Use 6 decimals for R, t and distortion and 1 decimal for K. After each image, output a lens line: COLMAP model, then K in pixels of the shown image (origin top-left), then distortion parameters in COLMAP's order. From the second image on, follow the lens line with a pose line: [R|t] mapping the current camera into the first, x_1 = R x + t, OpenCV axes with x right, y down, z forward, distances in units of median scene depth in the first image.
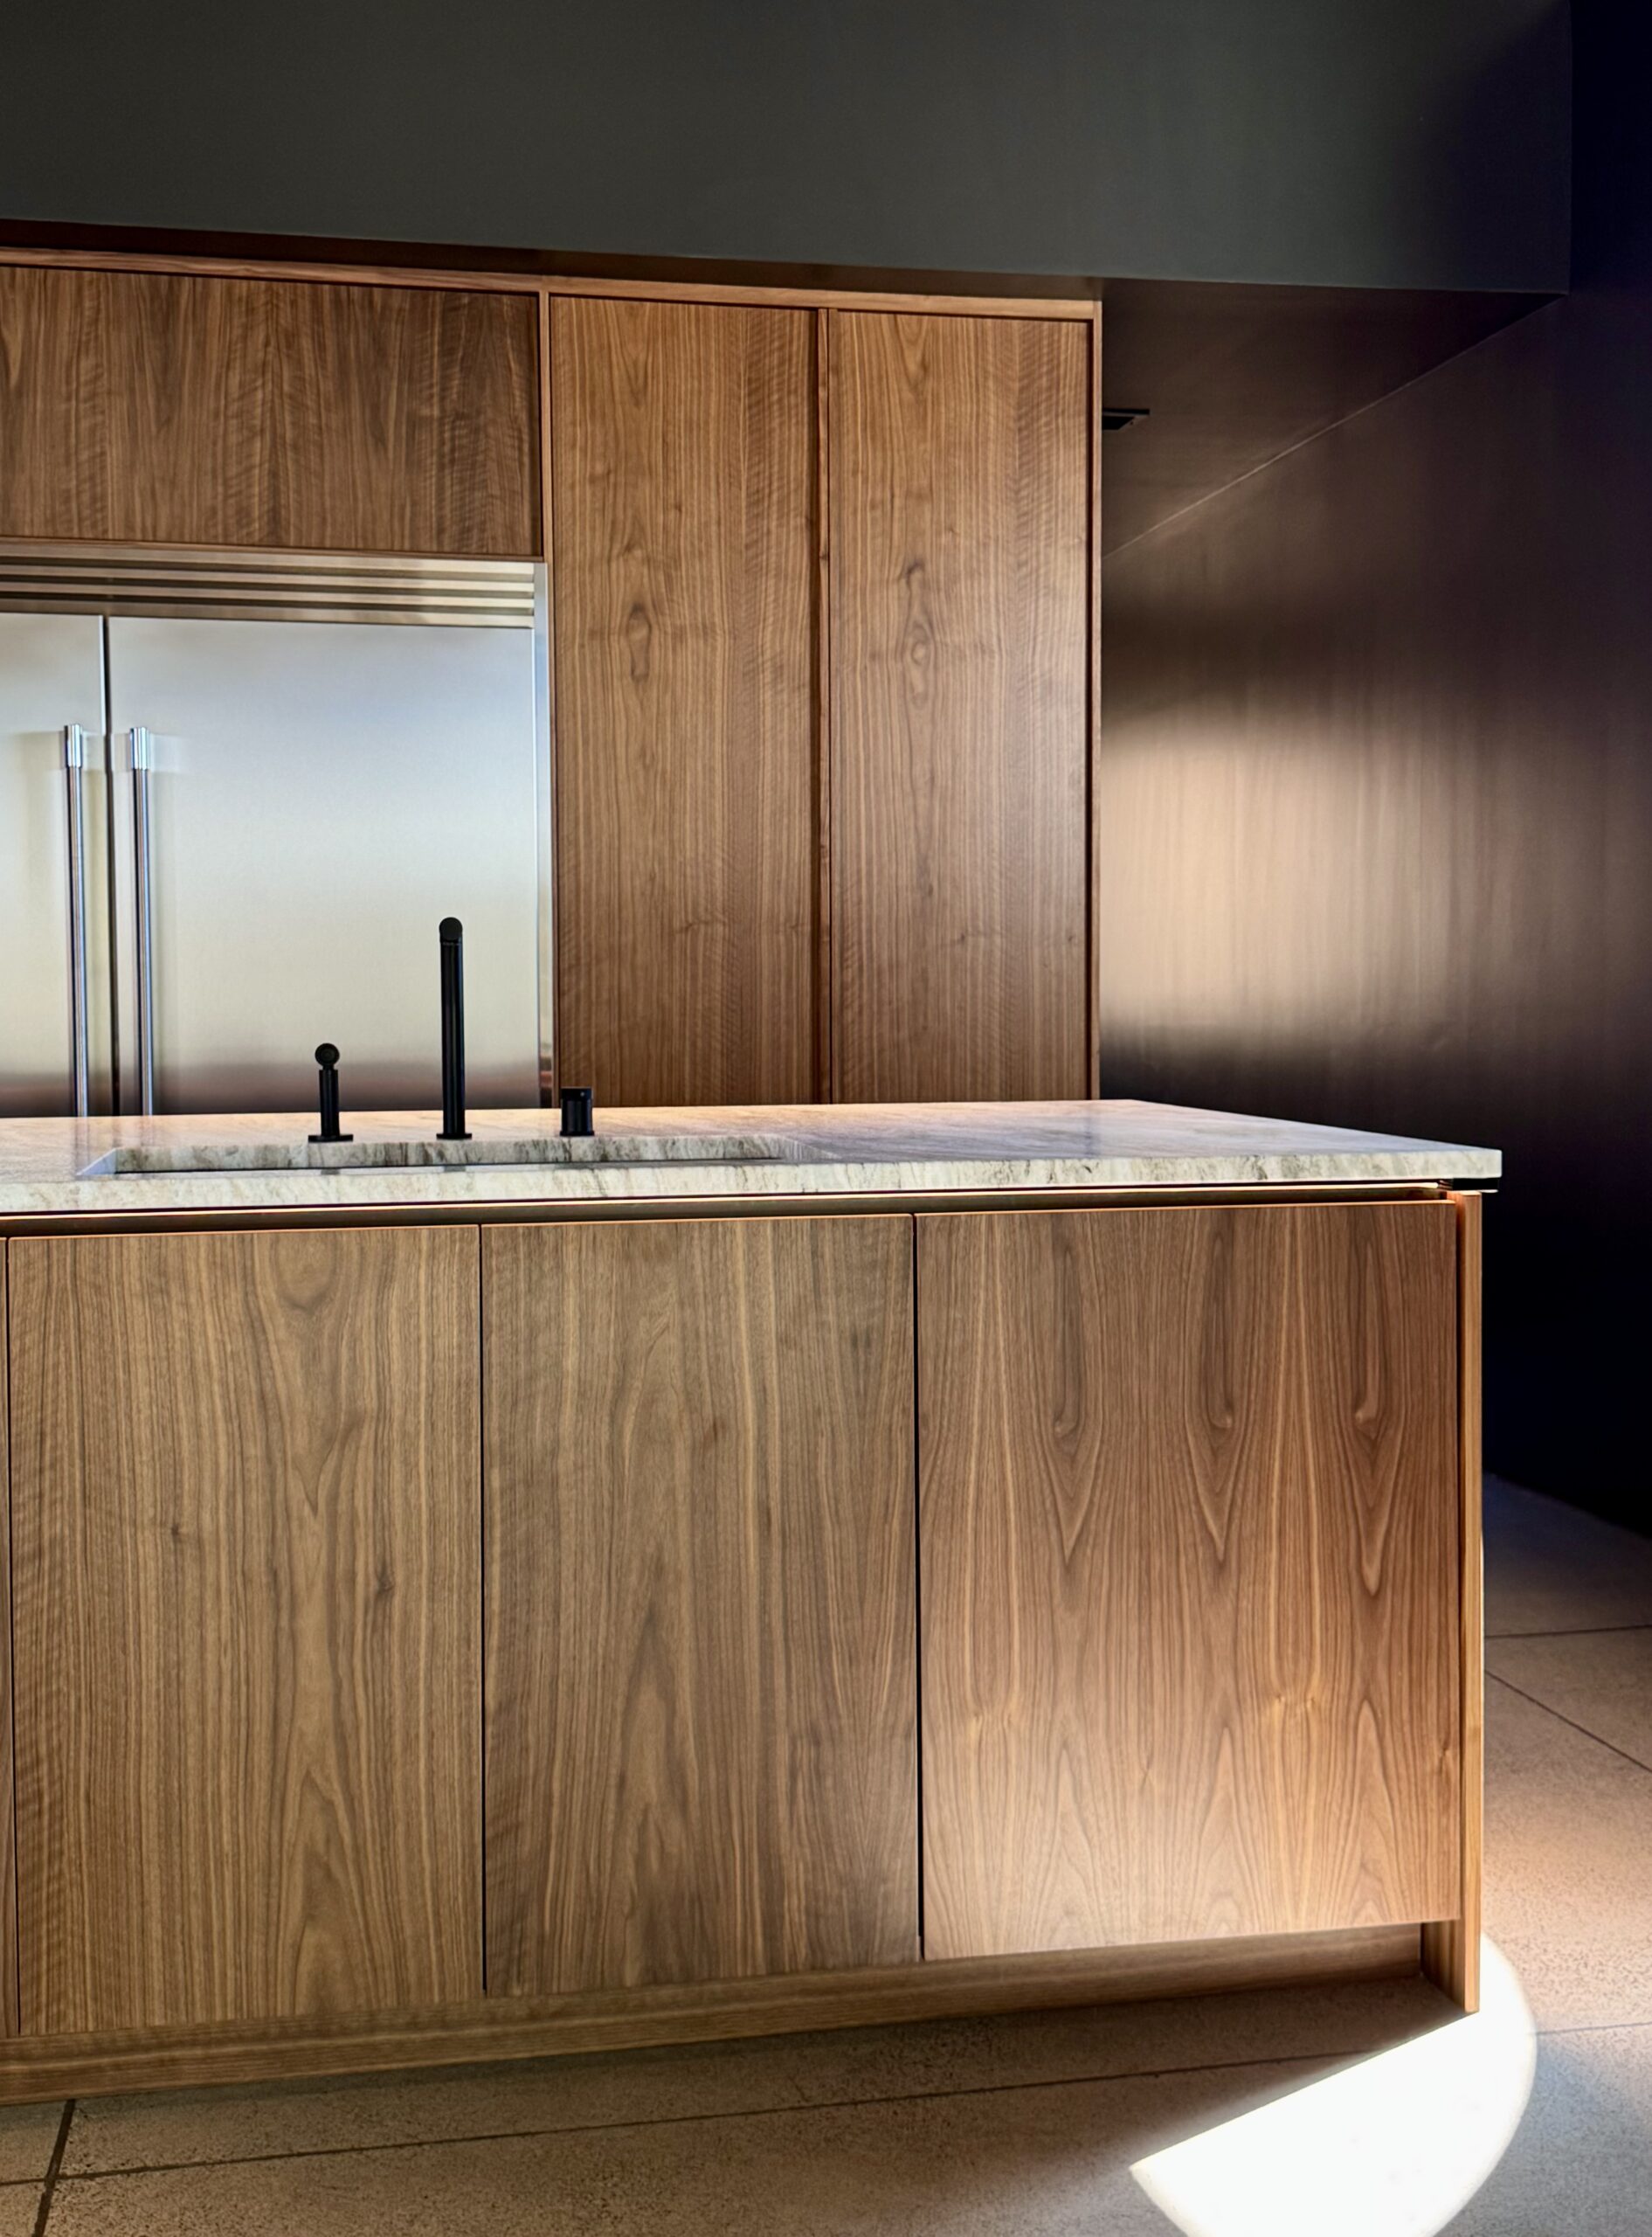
lens RADIAL K [[2453.7, 0, 861.1], [0, 2453.7, 1104.5], [0, 0, 1]] dist [0.061857, 0.000000]
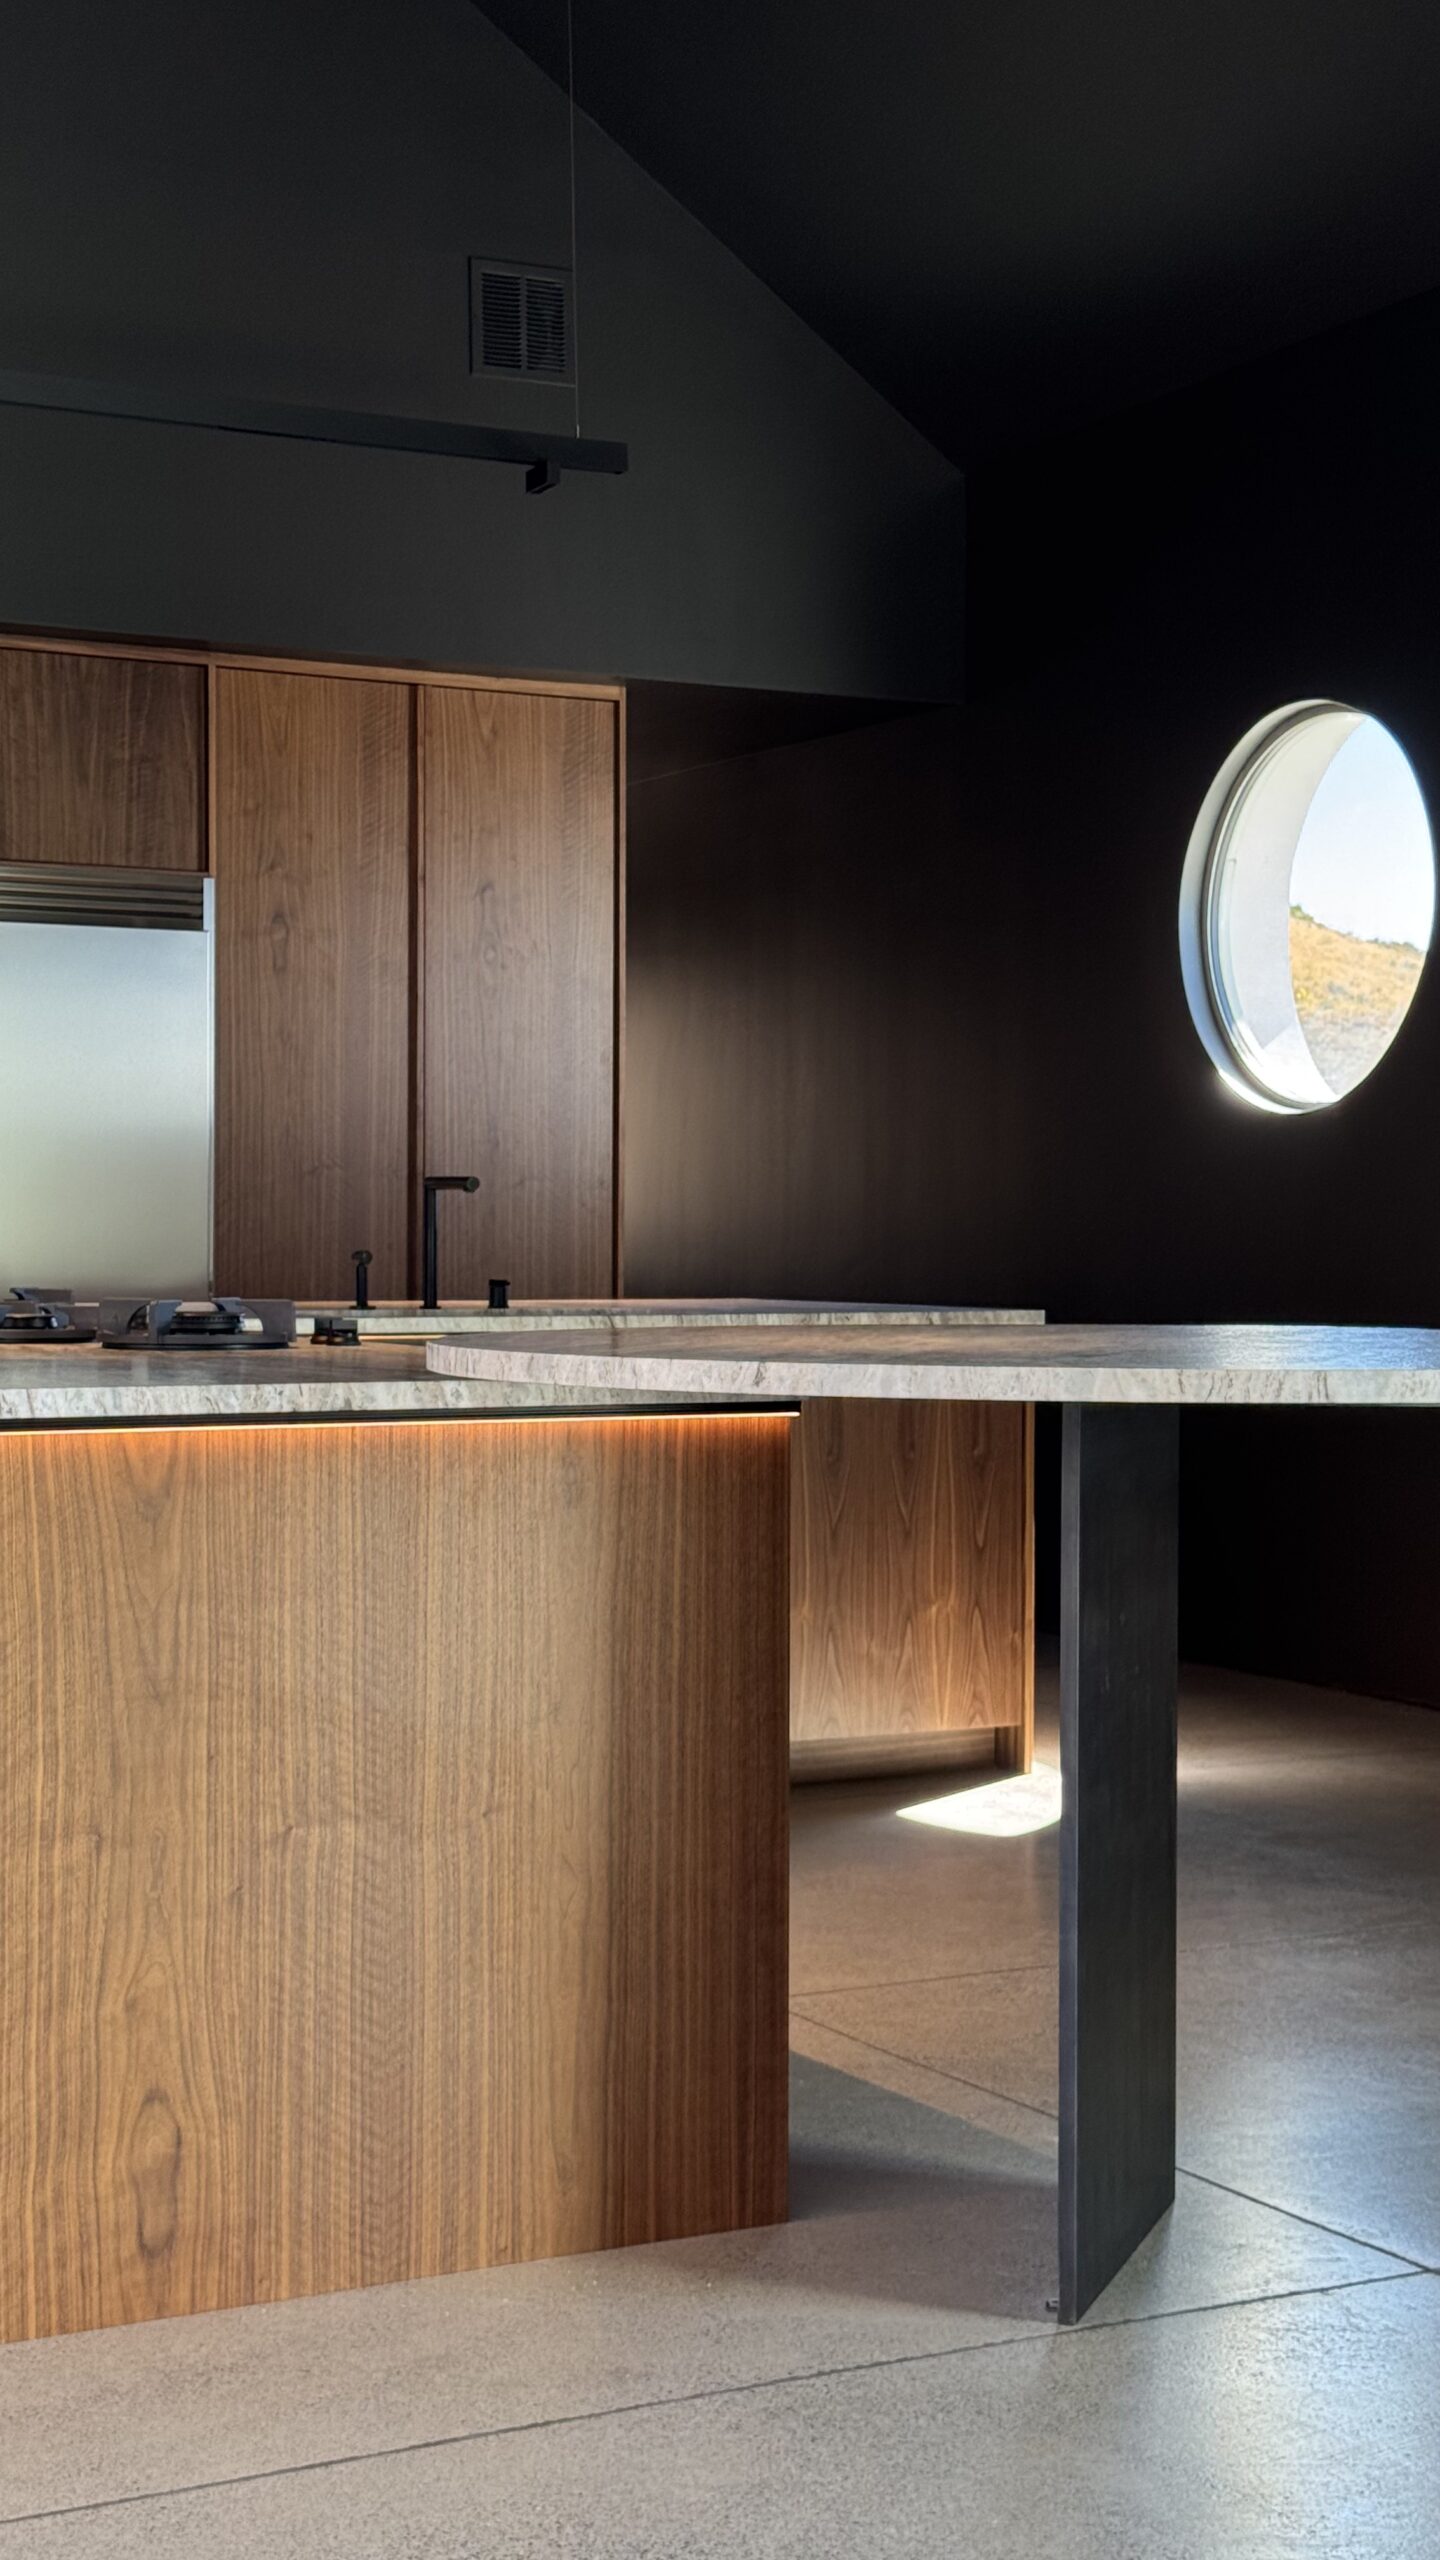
lens RADIAL K [[3666.7, 0, 742.8], [0, 3666.7, 1268.5], [0, 0, 1]] dist [0.121705, 0.000000]
pose [[0.956096, 0.008150, 0.292941, -0.429557], [0.002545, 0.999345, -0.036109, 0.047701], [-0.293043, 0.035269, 0.955449, -0.885099]]
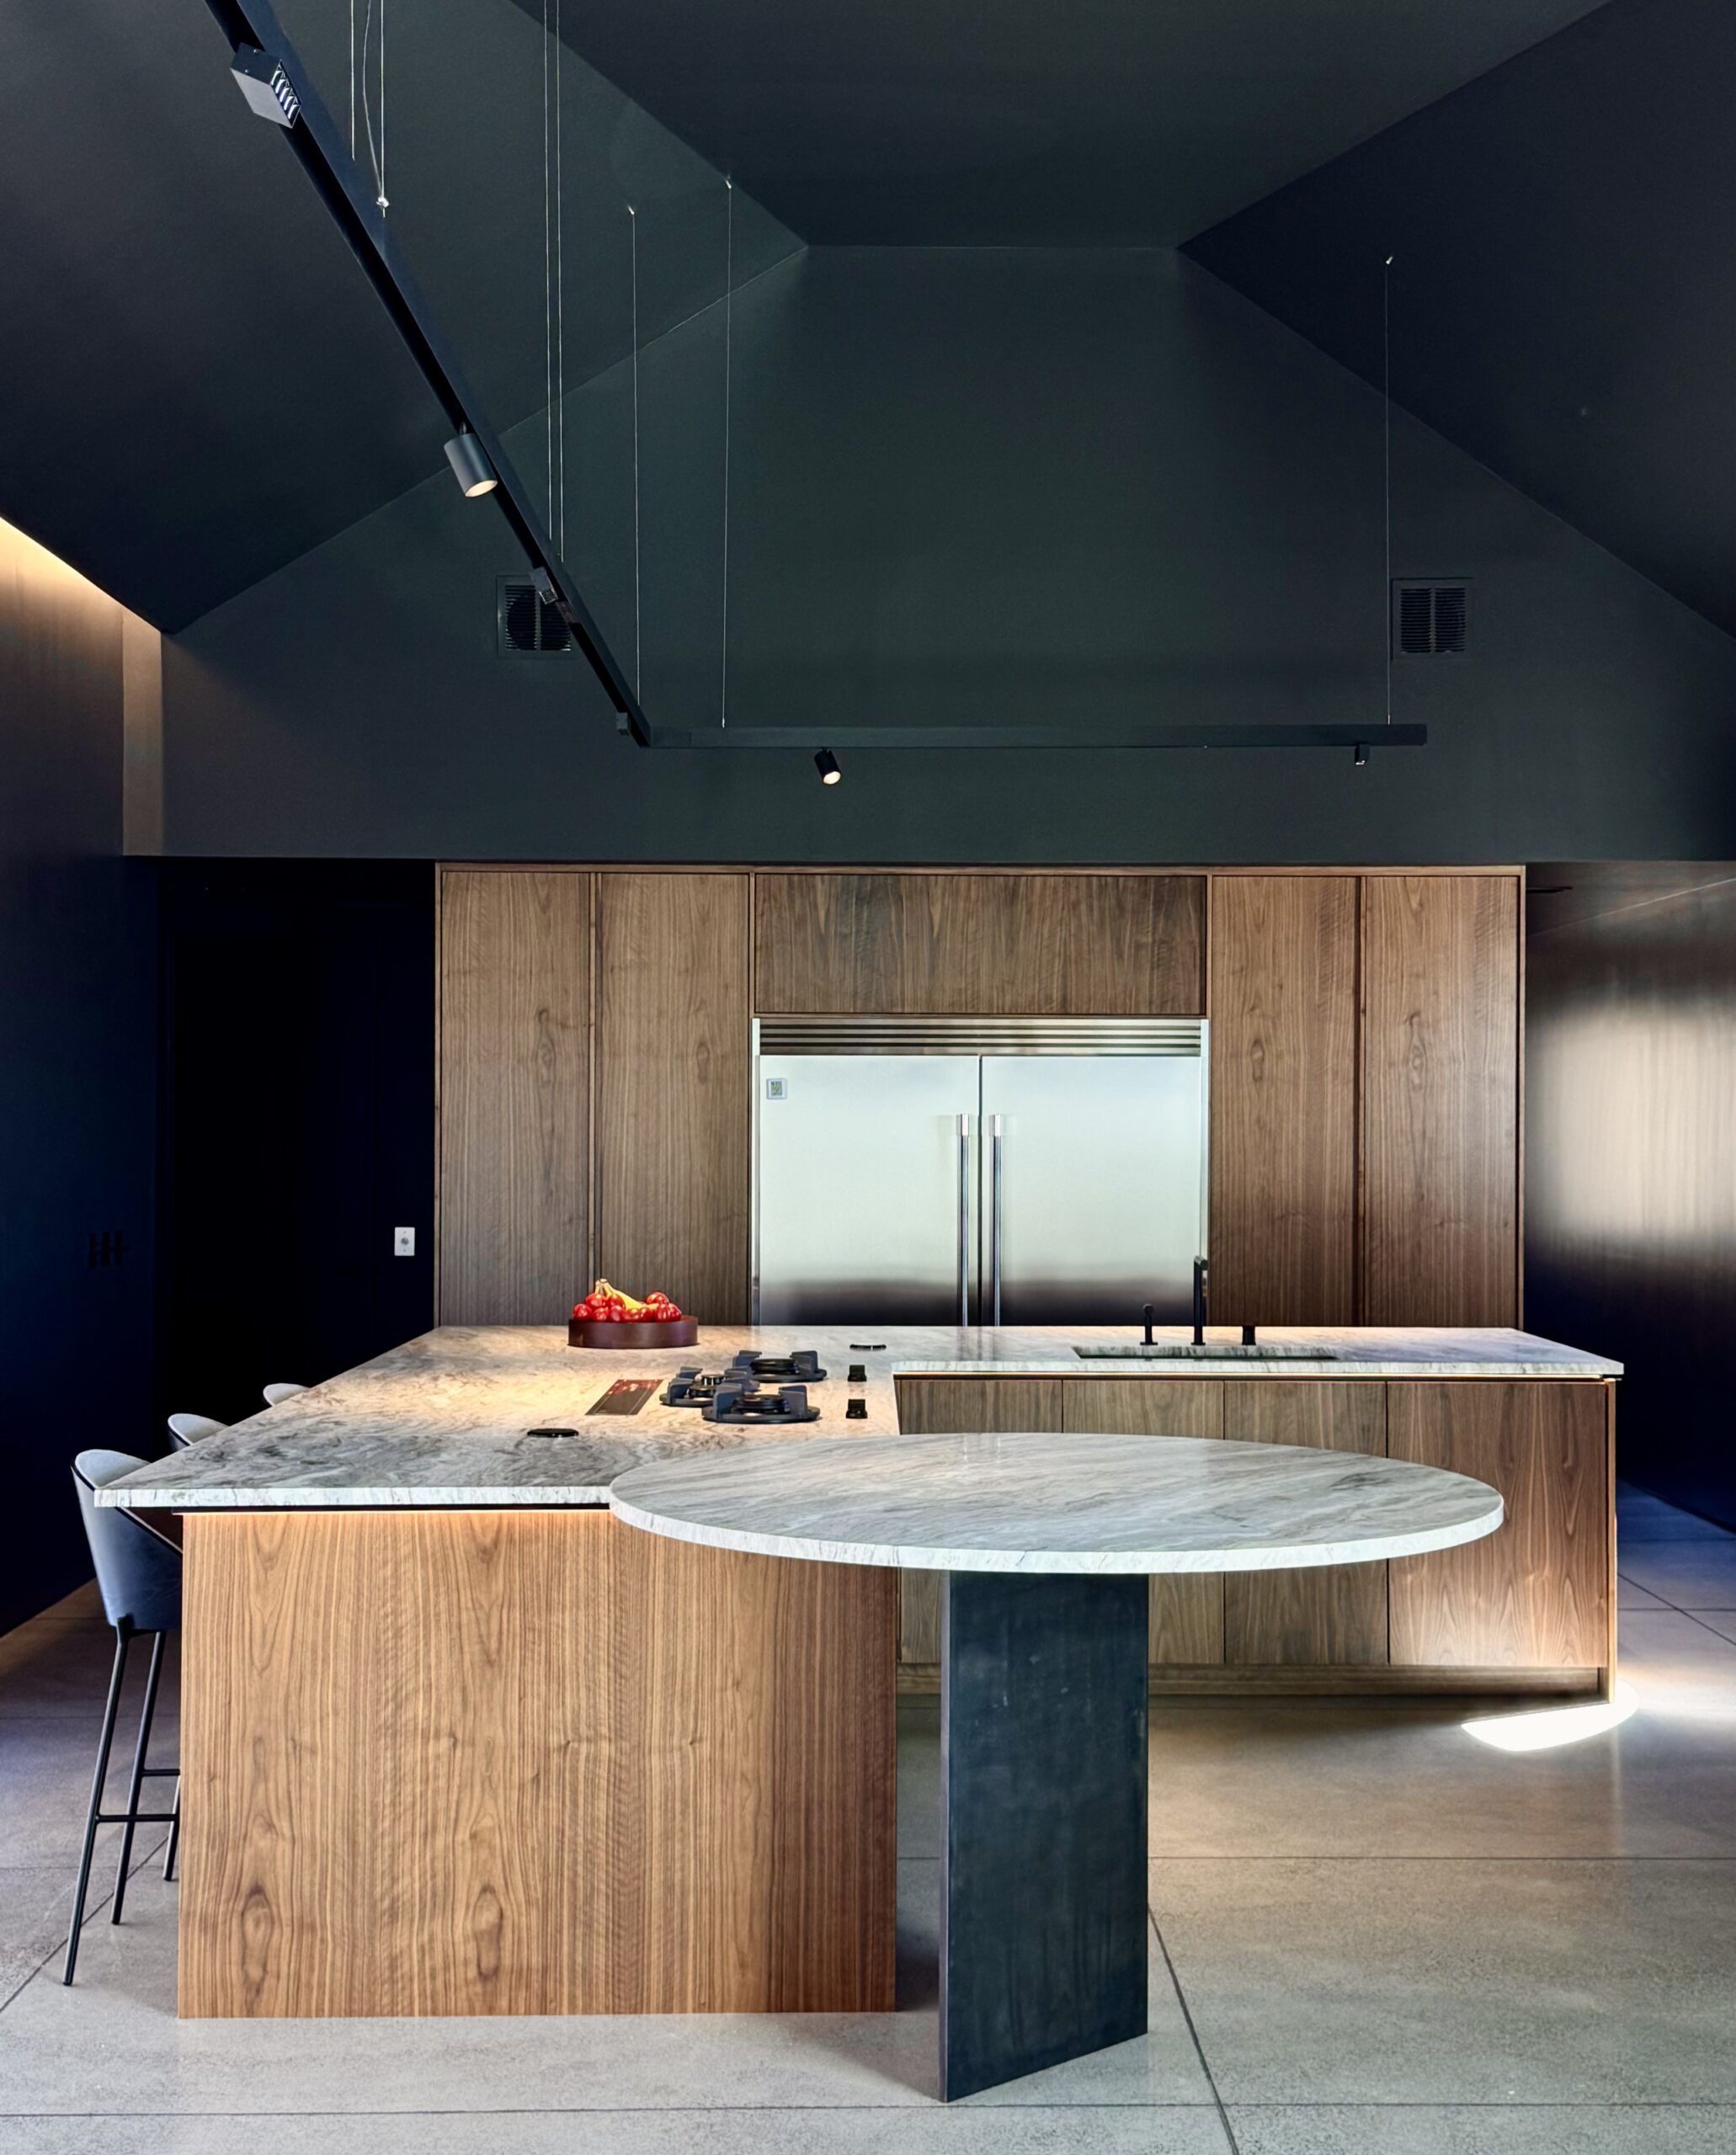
lens RADIAL K [[2777.5, 0, 873.0], [0, 2777.5, 1112.0], [0, 0, 1]] dist [0.127314, 0.000000]
pose [[0.980751, 0.008179, -0.195089, 0.034157], [-0.017372, 0.998815, -0.045457, -0.053466], [0.194486, 0.047971, 0.979732, -1.119554]]
